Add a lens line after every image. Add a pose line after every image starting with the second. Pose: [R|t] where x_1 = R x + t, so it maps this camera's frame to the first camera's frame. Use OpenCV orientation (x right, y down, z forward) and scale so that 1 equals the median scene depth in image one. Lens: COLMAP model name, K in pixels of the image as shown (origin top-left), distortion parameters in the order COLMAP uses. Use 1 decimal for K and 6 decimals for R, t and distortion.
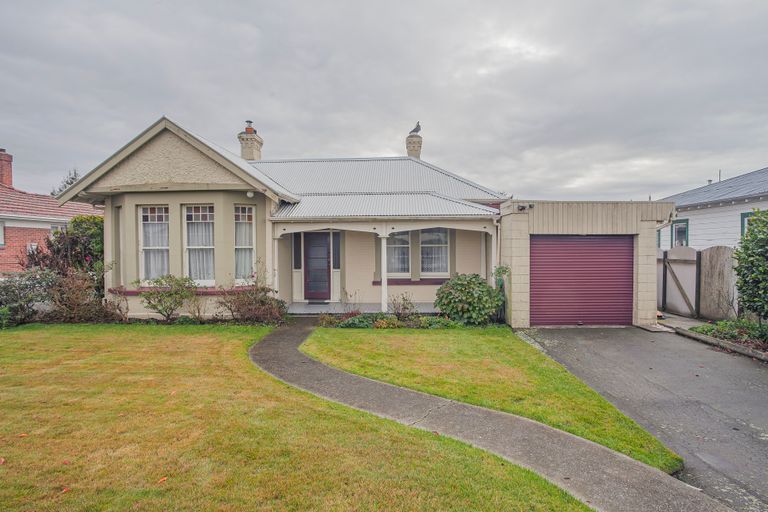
lens RADIAL K [[445.8, 0, 383.0], [0, 445.8, 255.1], [0, 0, 1]] dist [-0.006588, -0.001660]
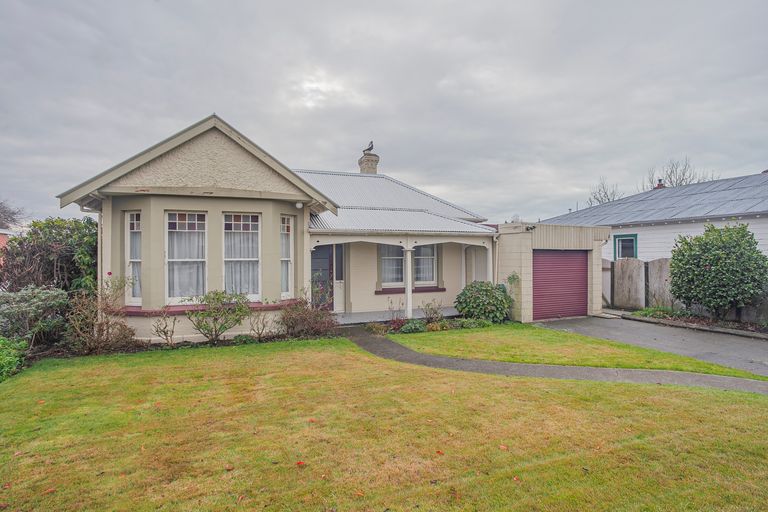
lens RADIAL K [[445.8, 0, 382.6], [0, 445.8, 257.7], [0, 0, 1]] dist [-0.006588, -0.001660]
pose [[0.890772, 0.000120, 0.454450, -0.574261], [0.009540, 0.999775, -0.018962, -0.000956], [-0.454350, 0.021226, 0.890570, 0.049485]]
